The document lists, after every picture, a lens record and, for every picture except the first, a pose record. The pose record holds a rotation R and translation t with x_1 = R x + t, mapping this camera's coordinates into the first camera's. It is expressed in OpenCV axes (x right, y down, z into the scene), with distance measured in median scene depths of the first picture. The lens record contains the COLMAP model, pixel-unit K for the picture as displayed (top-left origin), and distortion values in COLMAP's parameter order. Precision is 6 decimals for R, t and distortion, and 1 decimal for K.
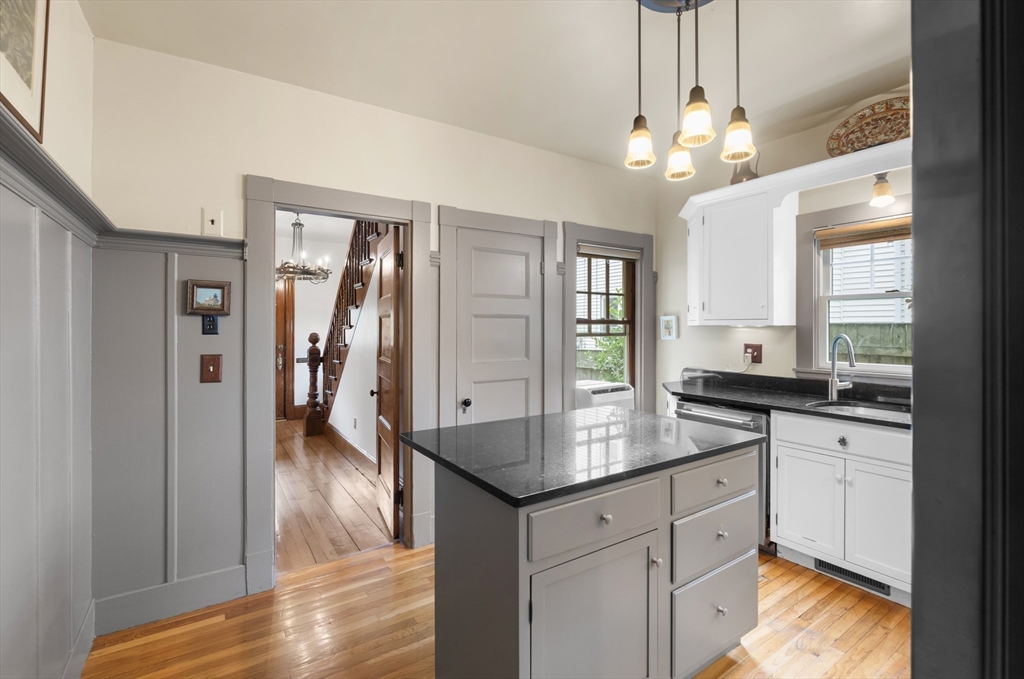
lens RADIAL K [[462.8, 0, 512.1], [0, 462.8, 326.6], [0, 0, 1]] dist [-0.000604, 0.000008]
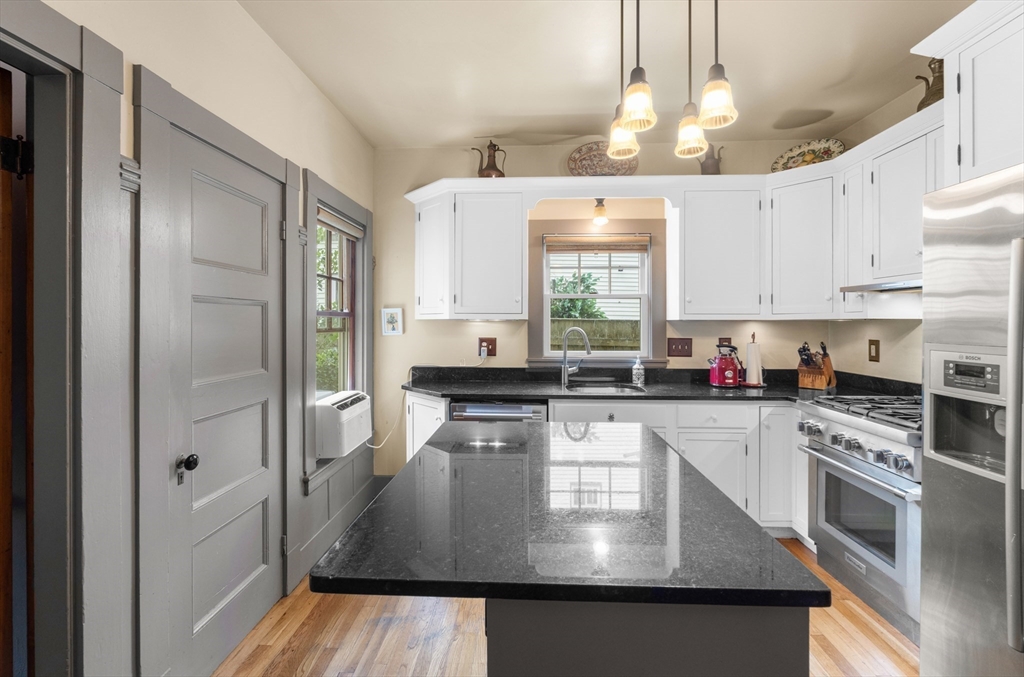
lens RADIAL K [[462.8, 0, 512.1], [0, 462.8, 325.6], [0, 0, 1]] dist [-0.000604, 0.000008]
pose [[0.588075, -0.005155, 0.808790, -0.302489], [-0.002452, 0.999964, 0.008156, 0.002438], [-0.808802, -0.006779, 0.588041, 0.383585]]
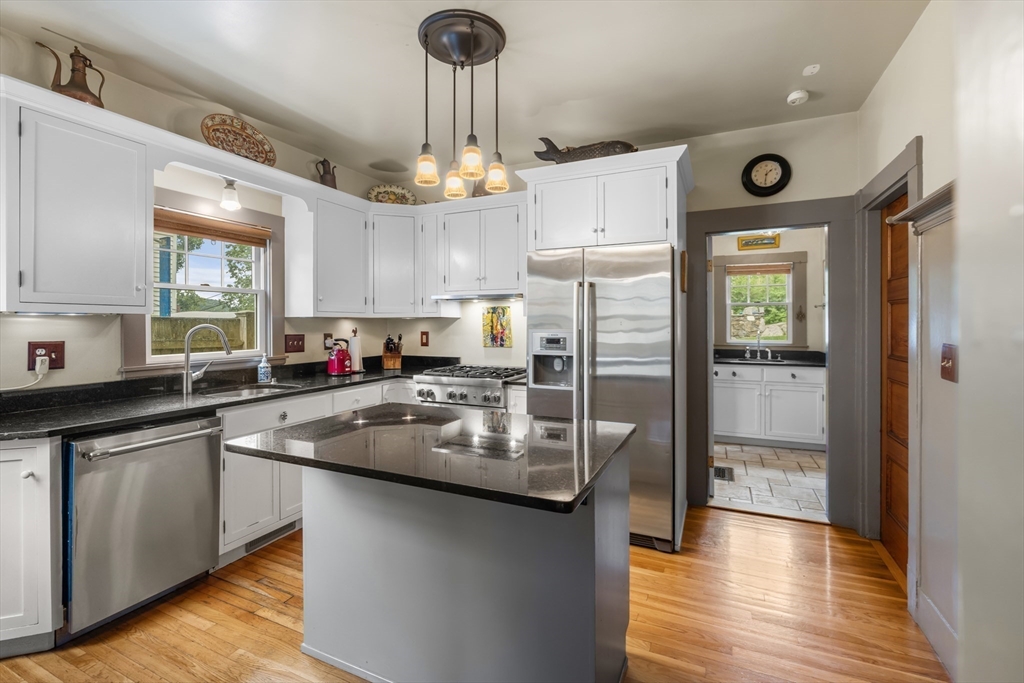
lens RADIAL K [[454.9, 0, 513.0], [0, 454.9, 321.5], [0, 0, 1]] dist [-0.001306, -0.000082]
pose [[-0.528567, 0.003588, 0.848884, -0.418830], [0.000131, 0.999991, -0.004145, 0.012767], [-0.848891, -0.002080, -0.528563, 0.846408]]
